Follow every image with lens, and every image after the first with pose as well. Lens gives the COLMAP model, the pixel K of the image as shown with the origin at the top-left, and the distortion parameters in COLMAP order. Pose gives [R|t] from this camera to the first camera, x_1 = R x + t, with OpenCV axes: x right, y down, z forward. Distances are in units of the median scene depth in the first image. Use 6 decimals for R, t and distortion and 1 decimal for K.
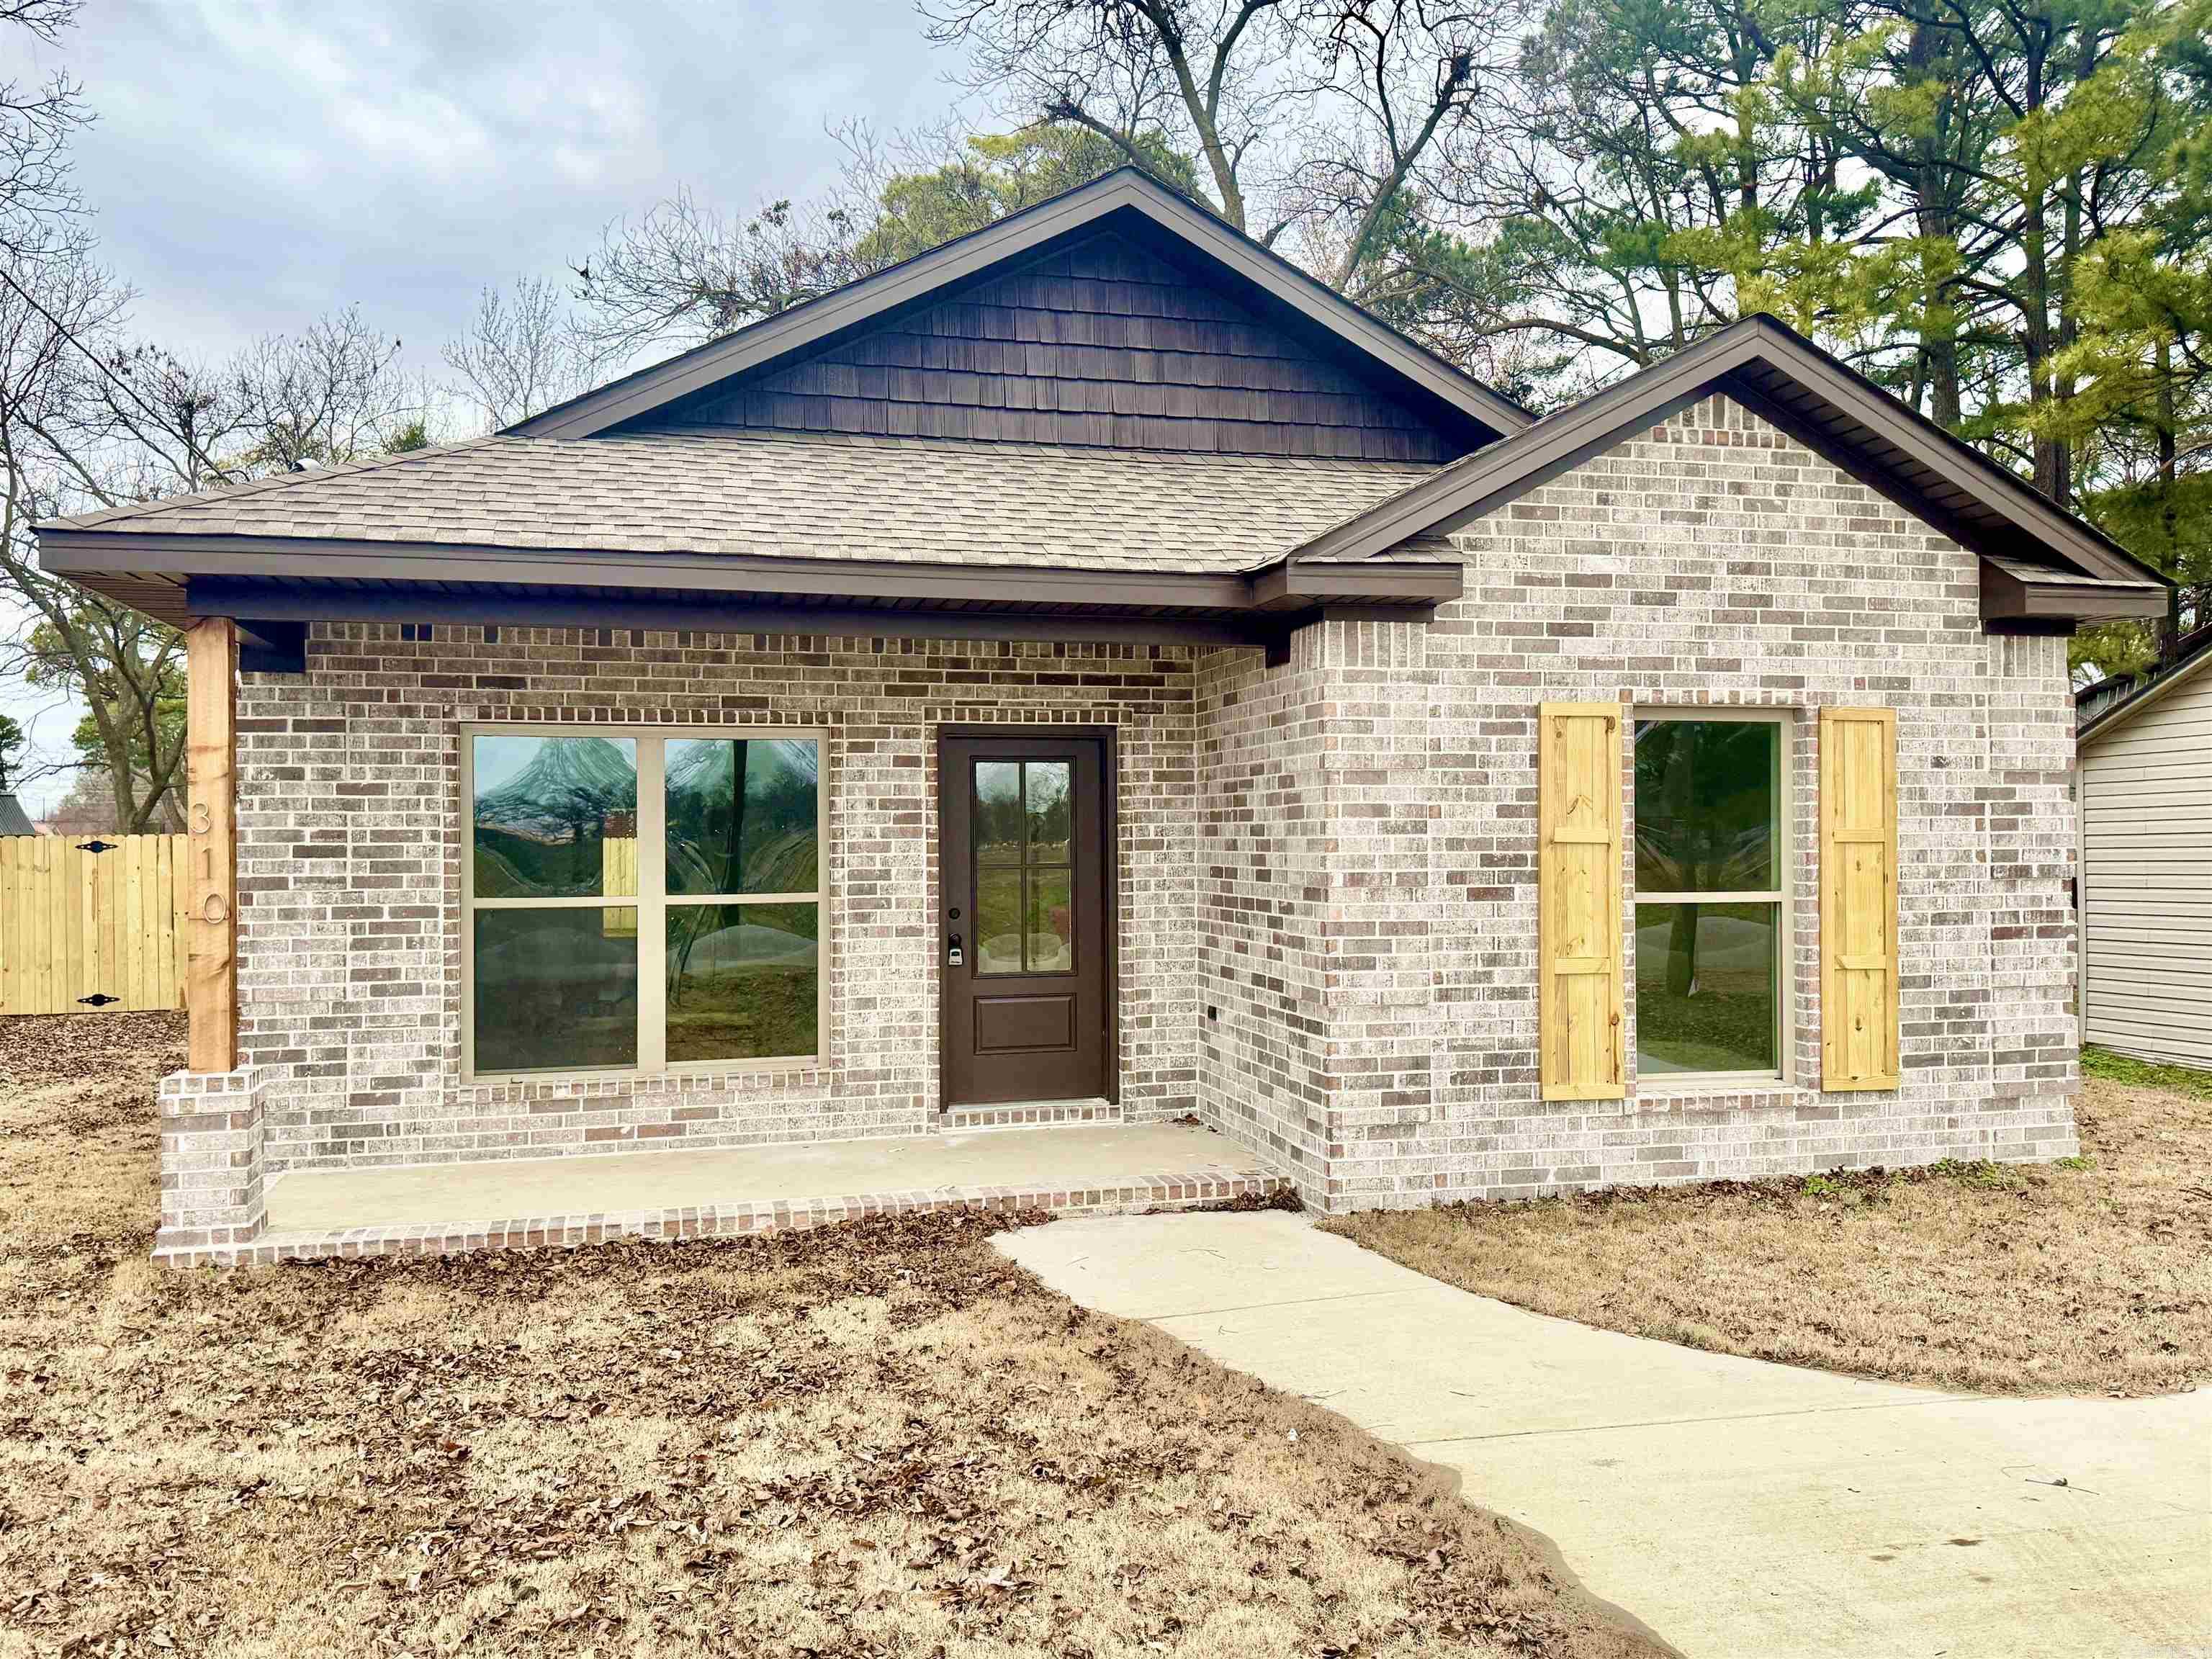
lens RADIAL K [[1679.7, 0, 1081.0], [0, 1679.7, 839.7], [0, 0, 1]] dist [0.067524, -0.078993]
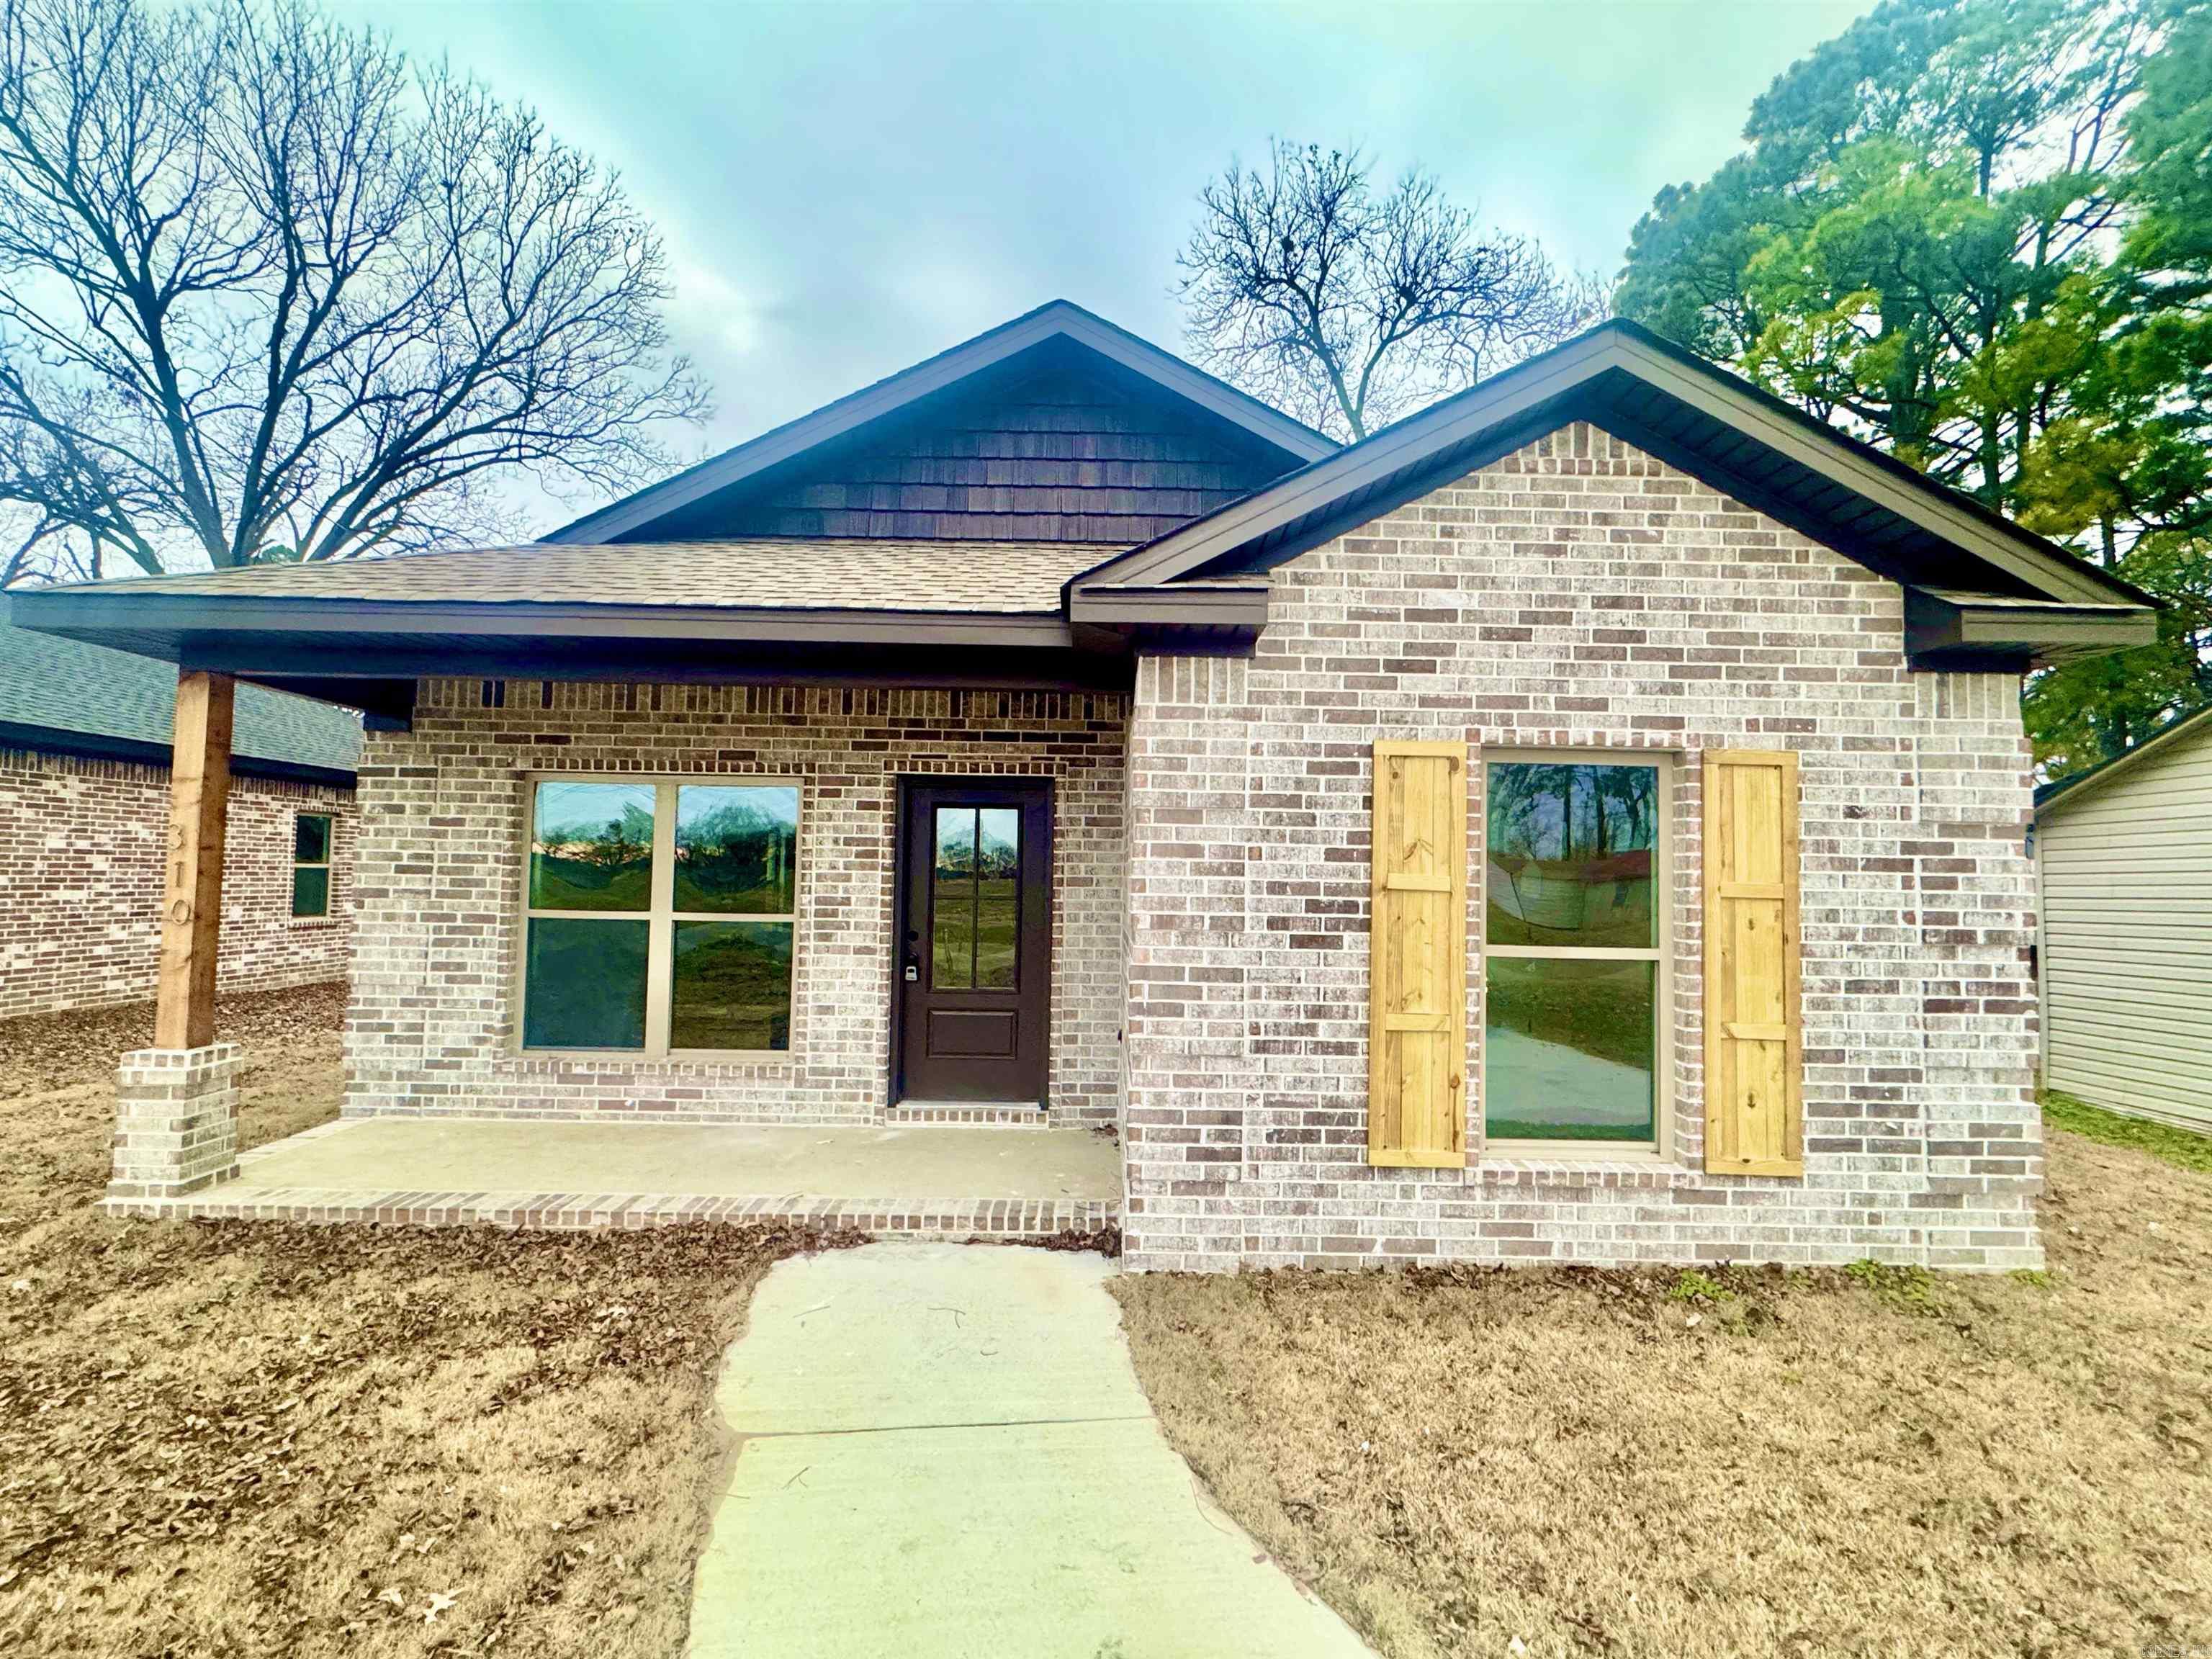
lens RADIAL K [[990.3, 0, 1088.5], [0, 990.3, 830.7], [0, 0, 1]] dist [-0.016969, 0.008671]
pose [[0.971691, 0.014310, -0.235823, 0.231036], [-0.025812, 0.998619, -0.045756, -0.001363], [0.234842, 0.050548, 0.970718, 0.394899]]
